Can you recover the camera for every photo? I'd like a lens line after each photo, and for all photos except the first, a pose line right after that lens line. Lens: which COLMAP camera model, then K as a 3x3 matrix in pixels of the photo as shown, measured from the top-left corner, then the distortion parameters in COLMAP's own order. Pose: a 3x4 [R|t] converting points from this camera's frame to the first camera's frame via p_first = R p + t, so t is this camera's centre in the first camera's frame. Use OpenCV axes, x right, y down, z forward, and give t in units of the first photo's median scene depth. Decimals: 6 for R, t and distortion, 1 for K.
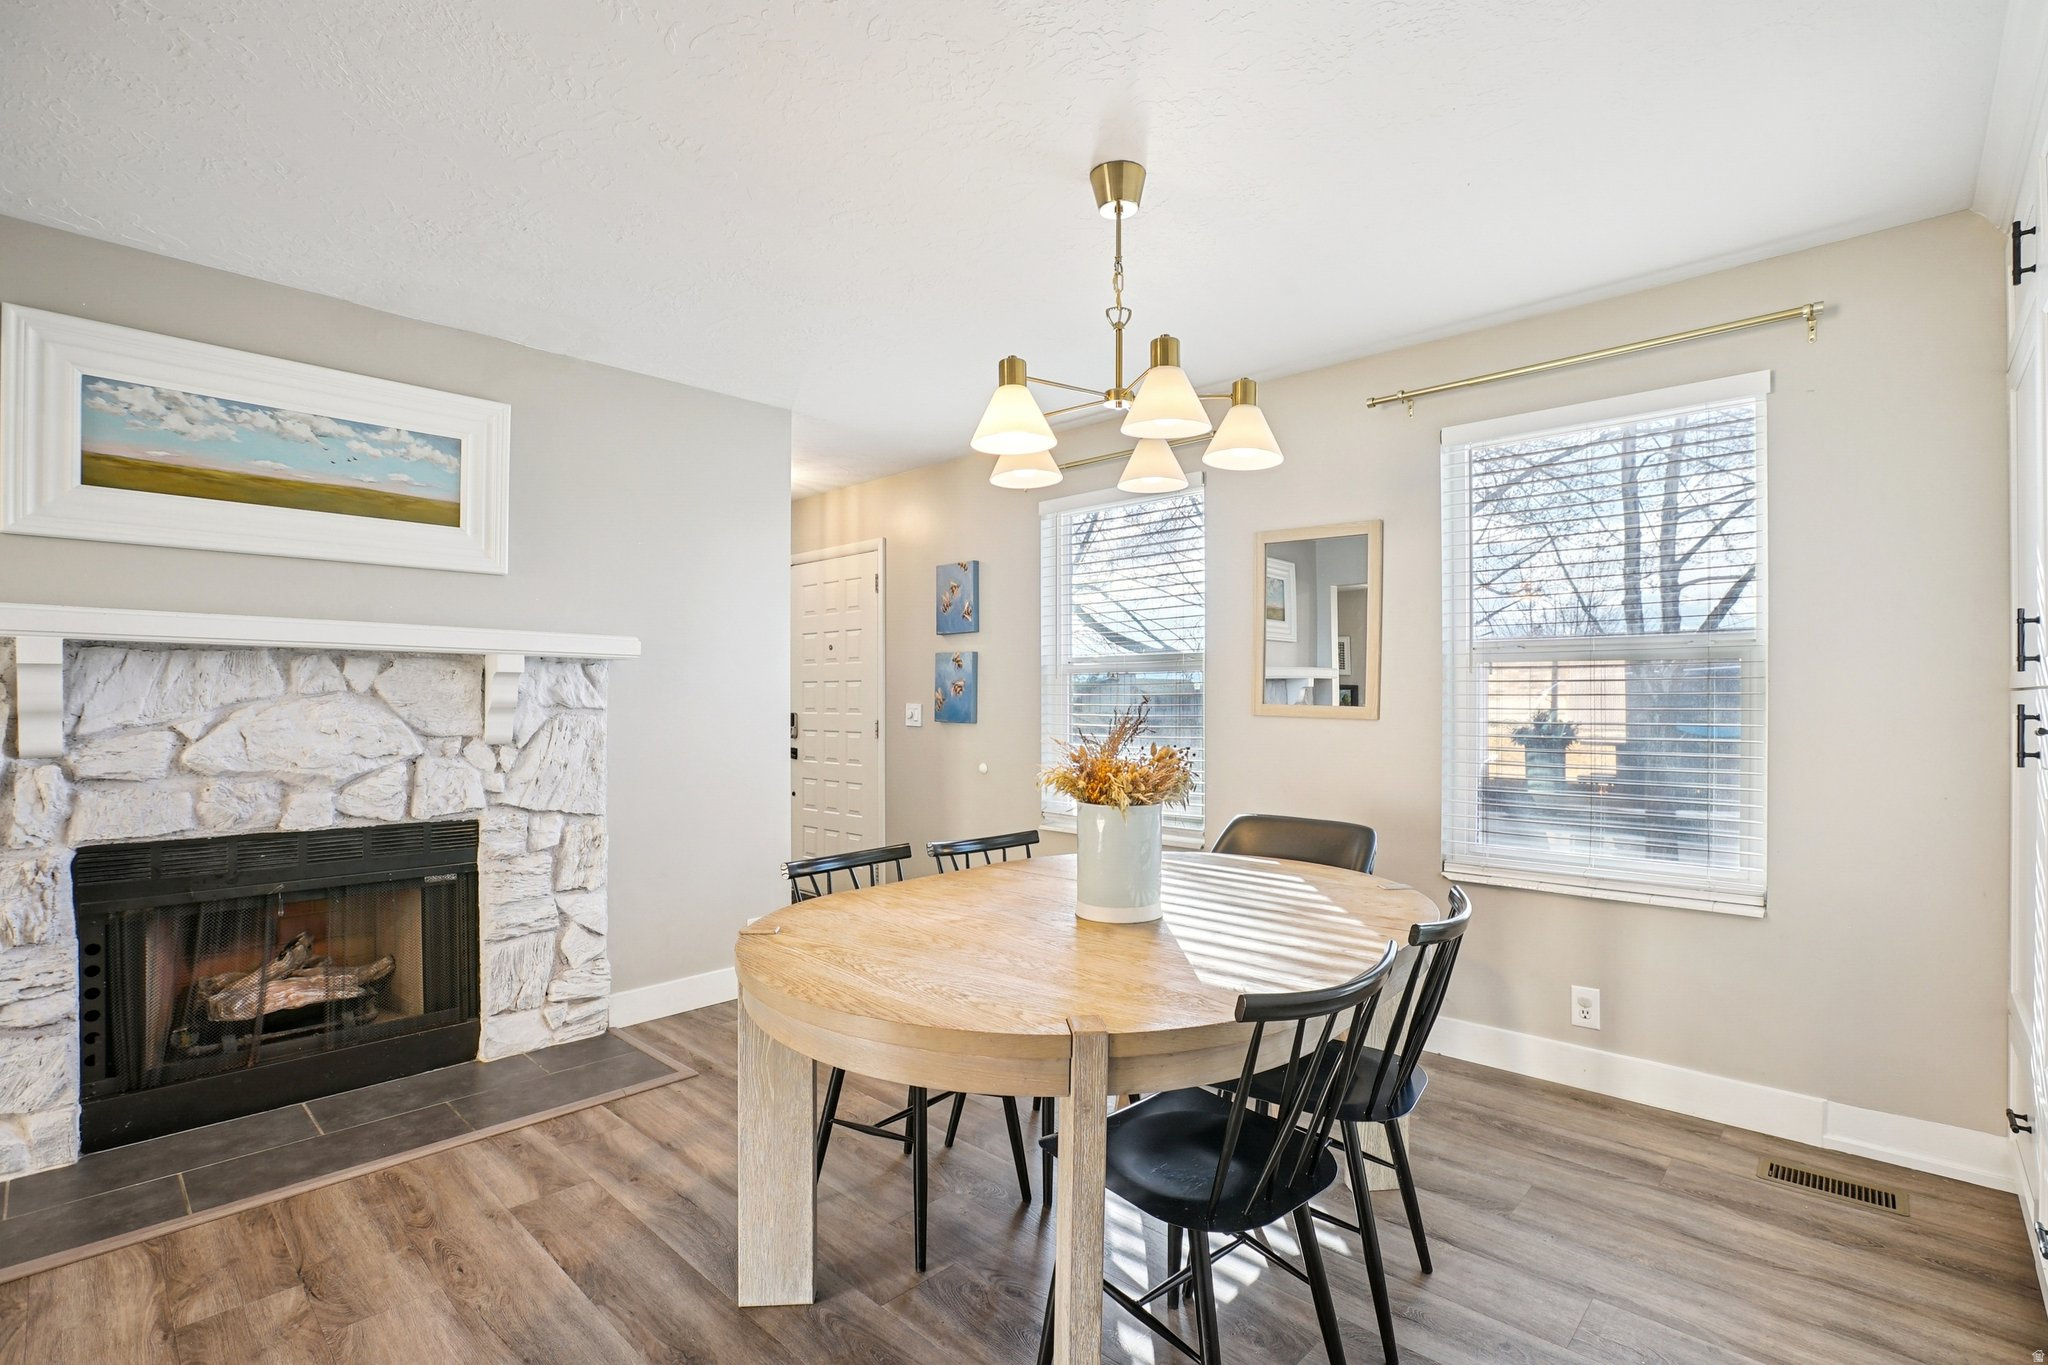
lens RADIAL K [[953.1, 0, 1006.1], [0, 953.1, 689.9], [0, 0, 1]] dist [-0.006632, 0.000112]
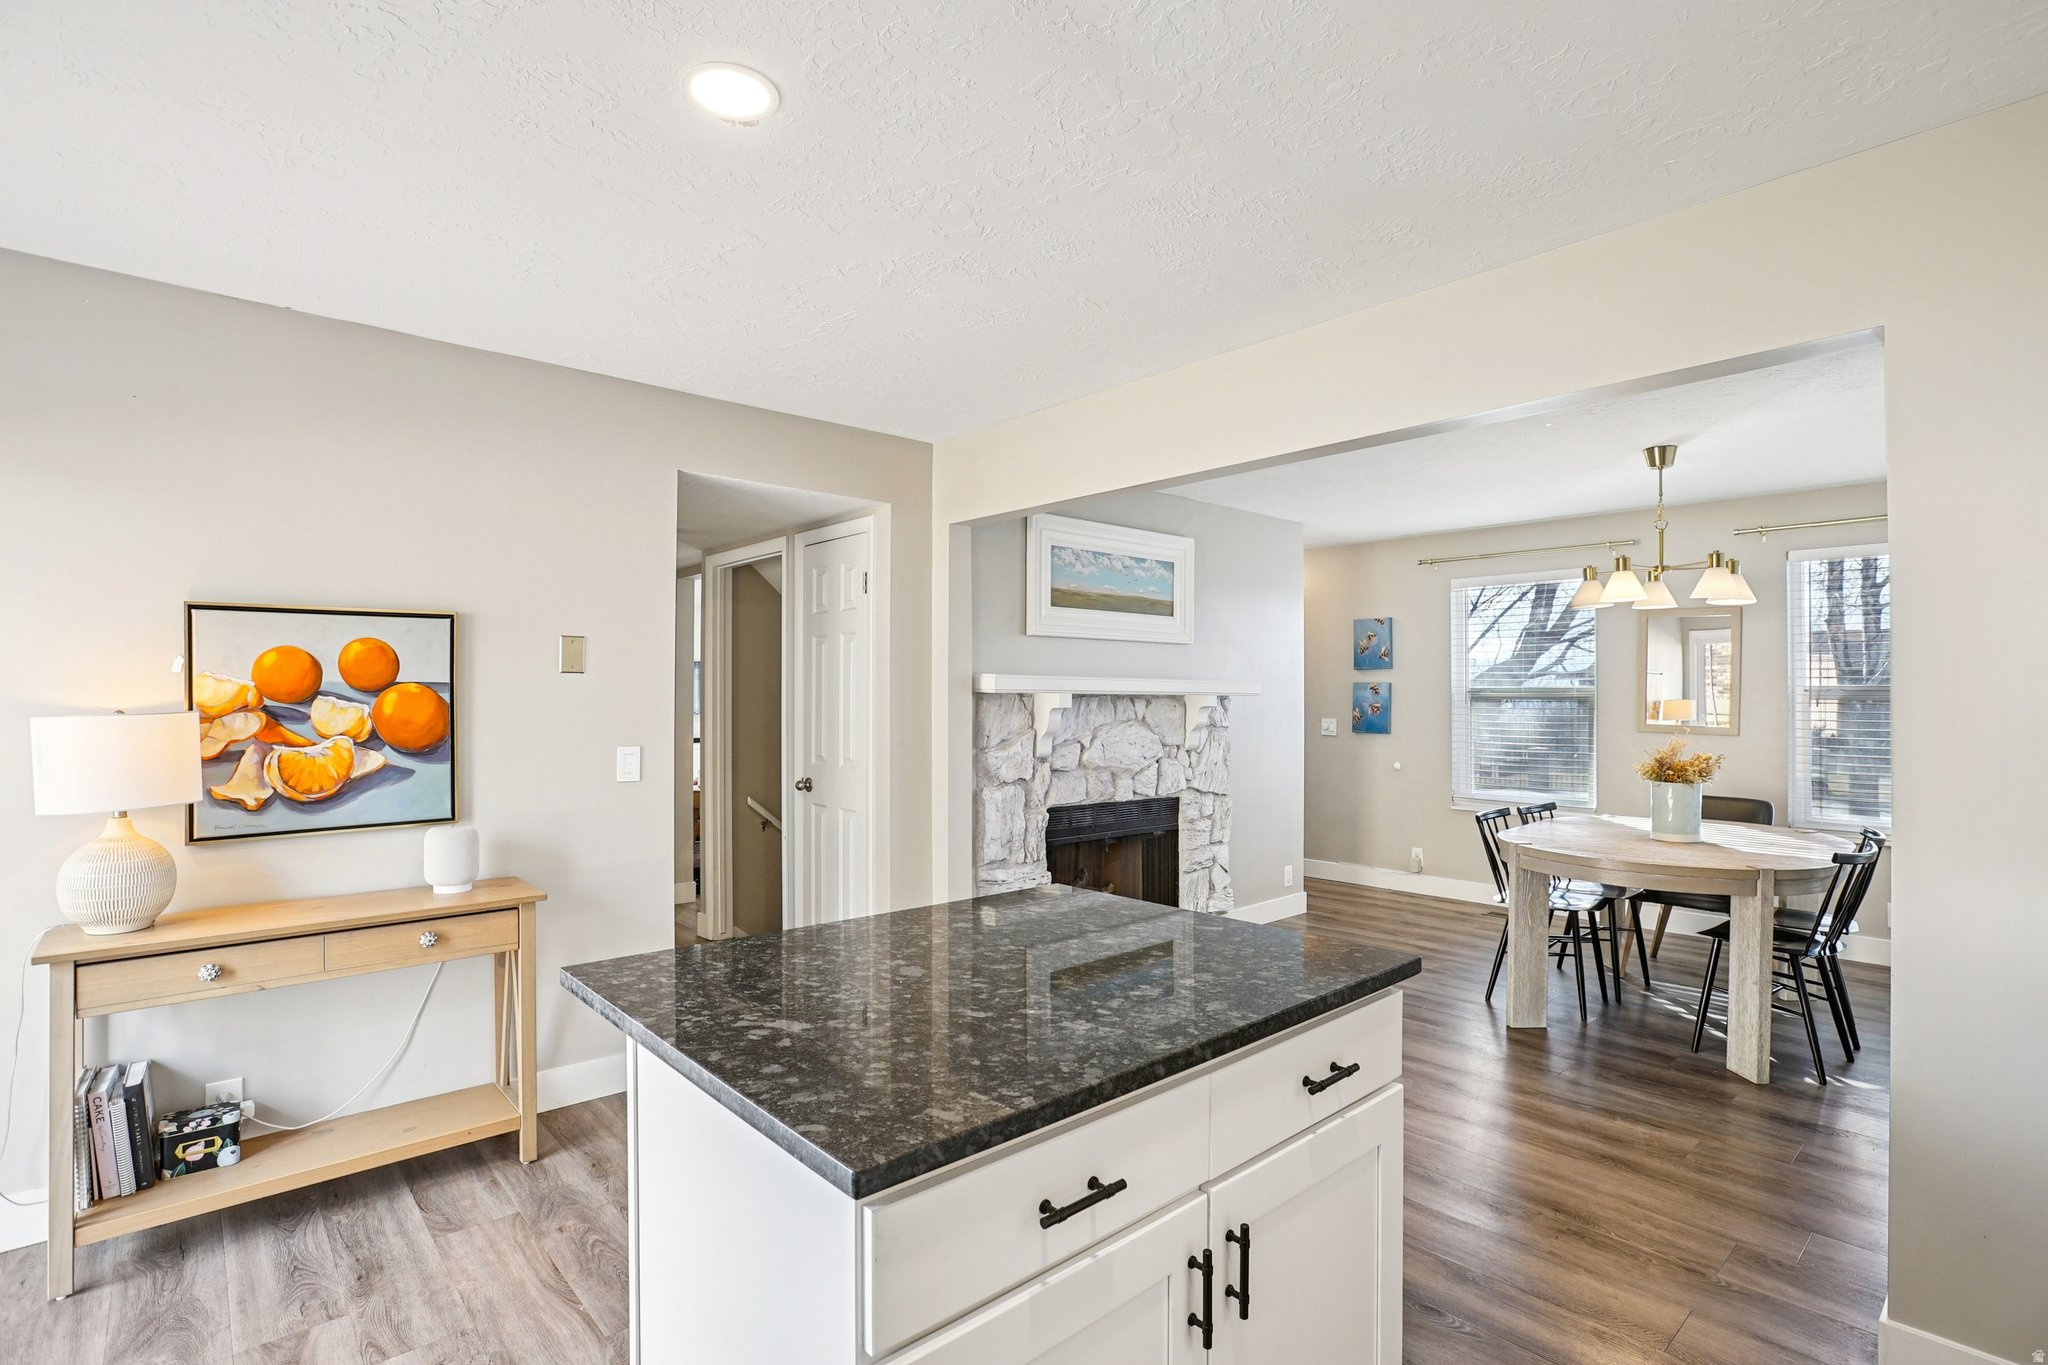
lens RADIAL K [[1013.7, 0, 1030.3], [0, 1013.7, 683.3], [0, 0, 1]] dist [-0.016286, 0.000850]
pose [[0.999771, -0.000980, -0.021373, -0.786217], [0.000921, 0.999996, -0.002749, -0.053060], [0.021376, 0.002728, 0.999768, -0.738349]]
